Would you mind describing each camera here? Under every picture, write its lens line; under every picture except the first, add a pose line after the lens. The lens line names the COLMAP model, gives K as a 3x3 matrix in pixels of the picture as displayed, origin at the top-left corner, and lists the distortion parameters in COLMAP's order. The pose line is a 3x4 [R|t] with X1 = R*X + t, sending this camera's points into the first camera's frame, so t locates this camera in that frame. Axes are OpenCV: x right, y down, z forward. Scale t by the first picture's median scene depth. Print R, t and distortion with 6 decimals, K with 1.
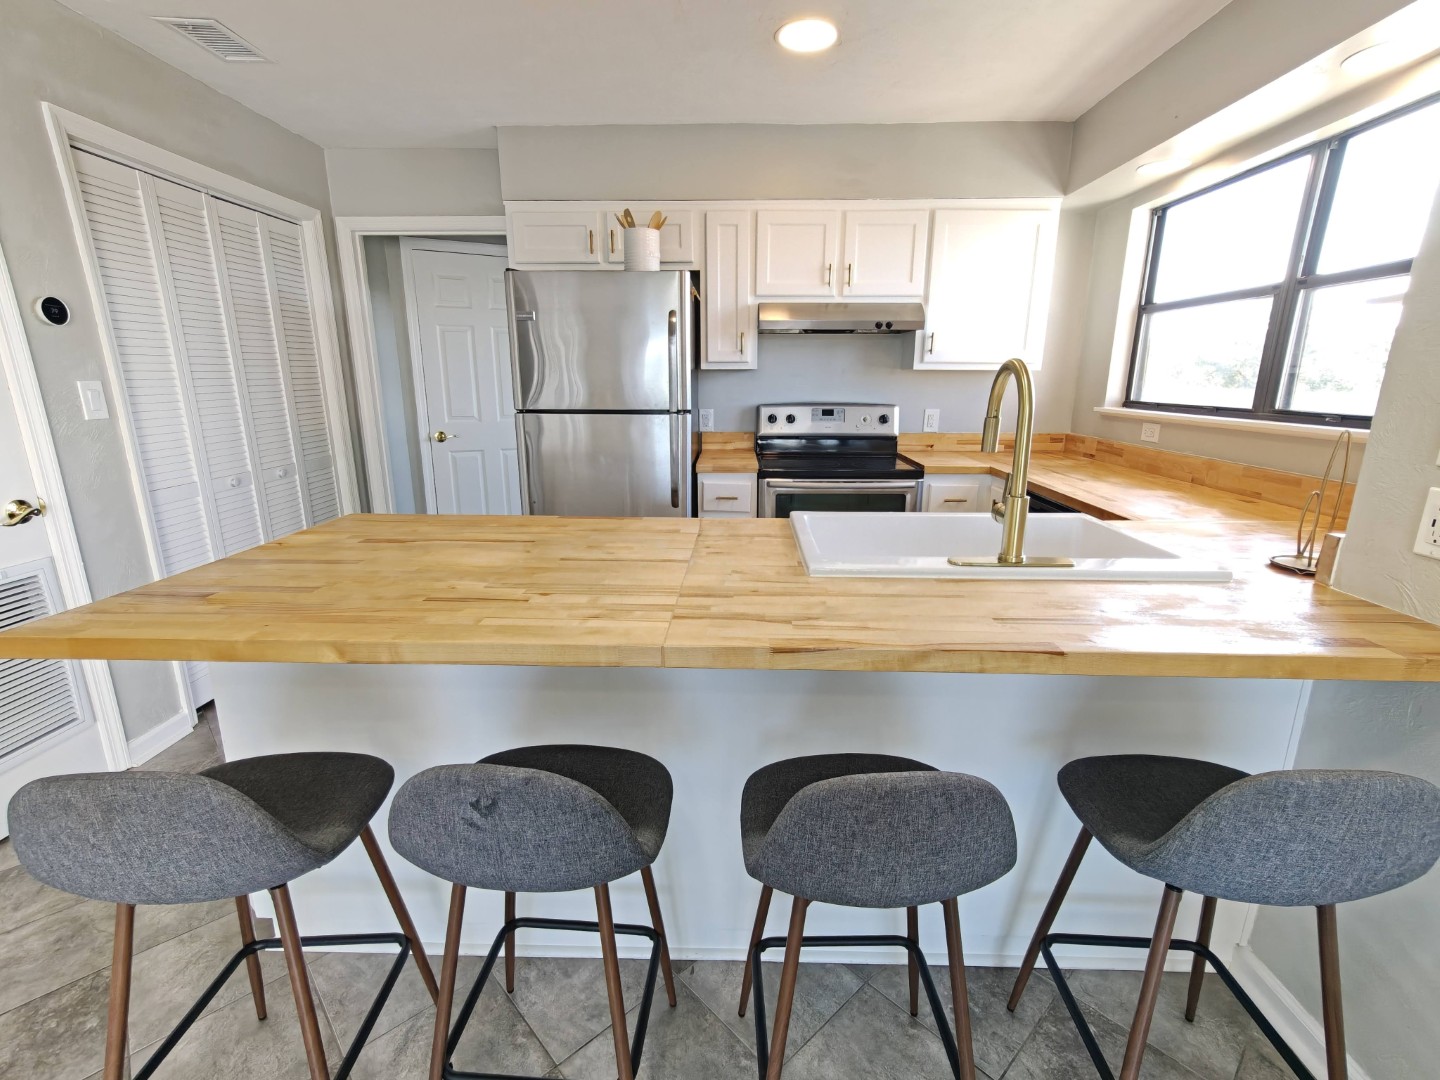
lens RADIAL K [[674.9, 0, 720.3], [0, 674.9, 544.3], [0, 0, 1]] dist [0.000384, 0.001336]
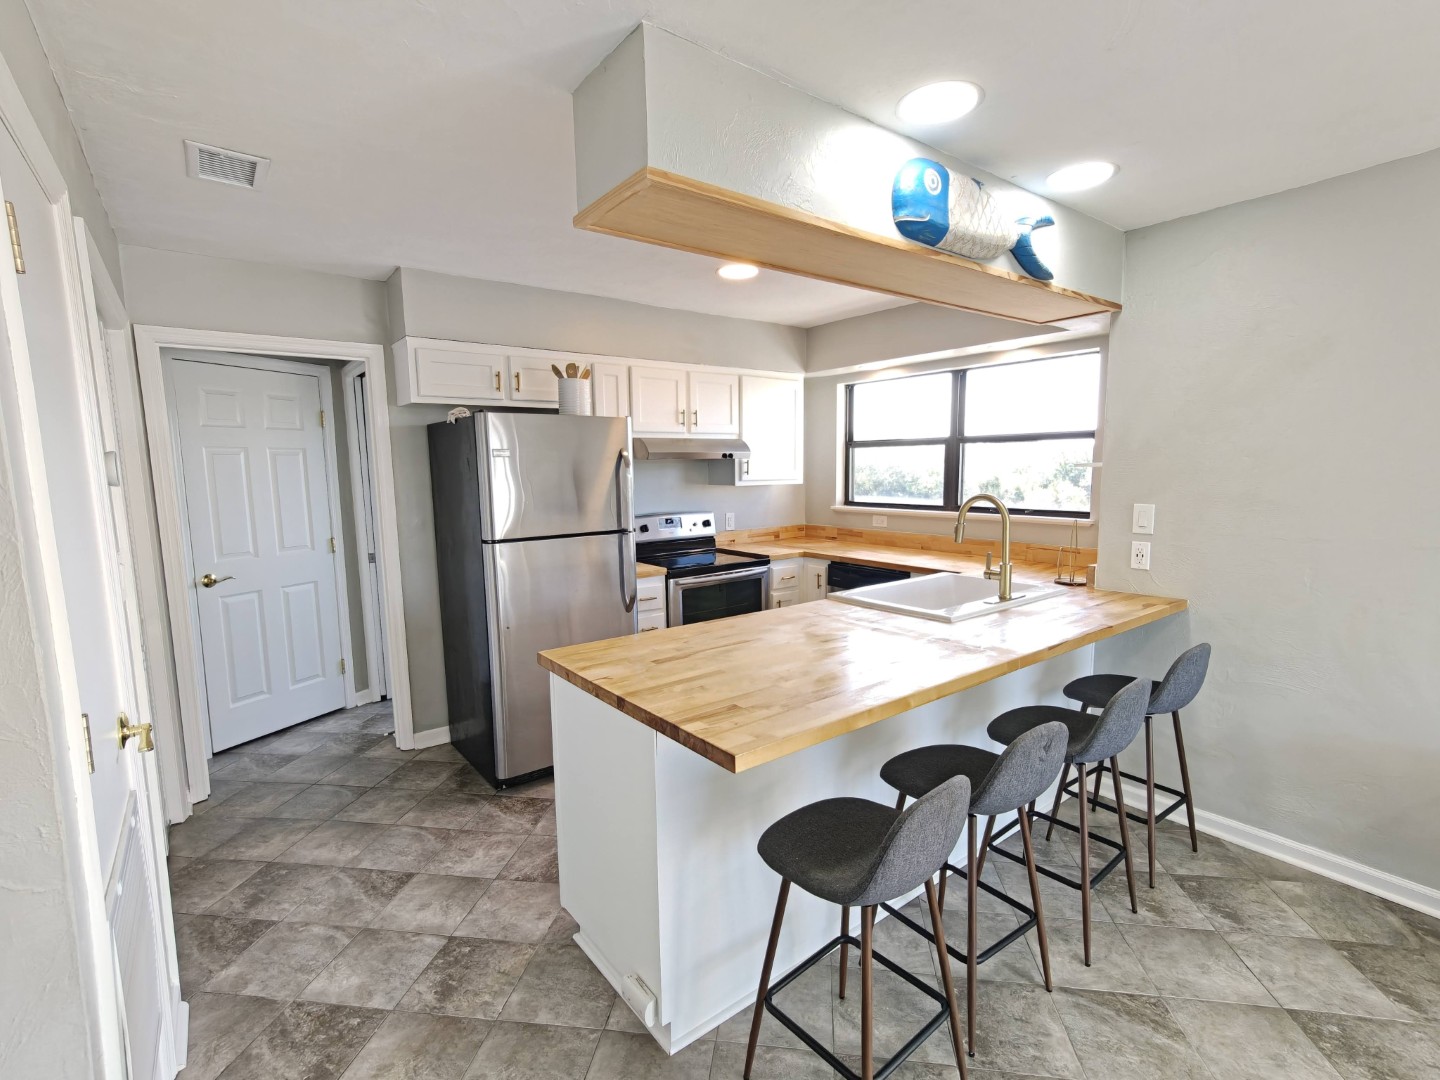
lens RADIAL K [[674.9, 0, 713.2], [0, 674.9, 557.0], [0, 0, 1]] dist [0.000384, 0.001336]
pose [[0.780586, -0.100200, 0.616964, -0.622338], [0.168706, 0.984208, -0.053604, -0.057718], [-0.601850, 0.145928, 0.785163, -0.010591]]
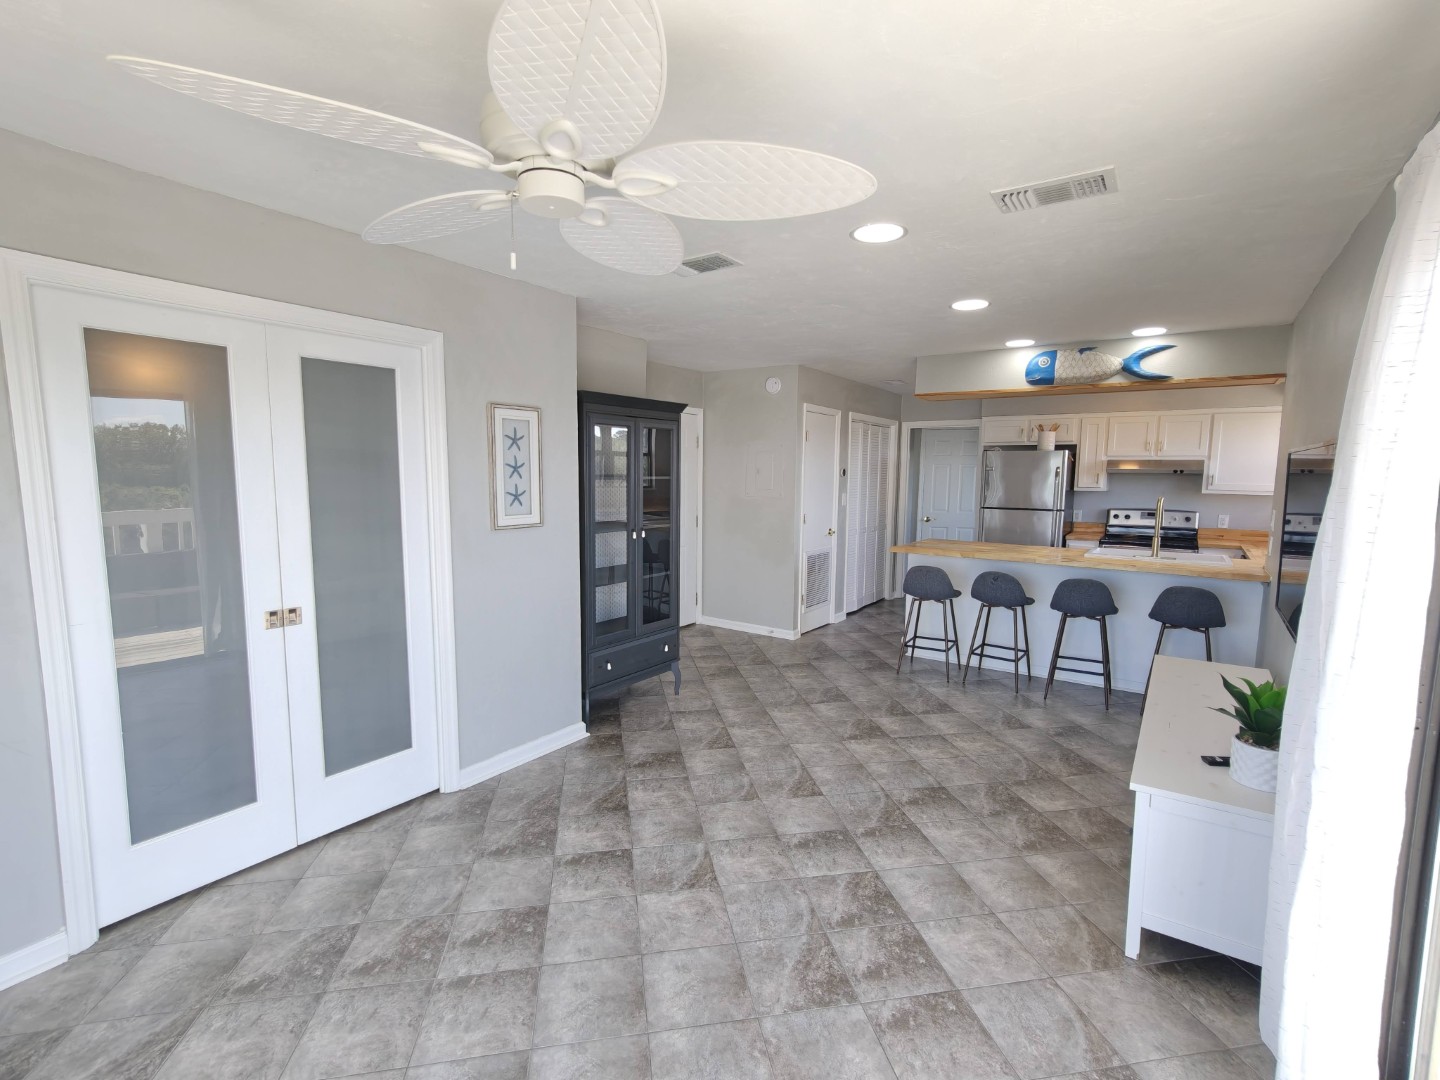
lens RADIAL K [[674.9, 0, 726.3], [0, 674.9, 536.7], [0, 0, 1]] dist [0.000384, 0.001336]
pose [[0.848842, 0.057298, -0.525532, 0.165630], [-0.137247, 0.983908, -0.114407, 0.264617], [0.510520, 0.169241, 0.843046, -1.280348]]
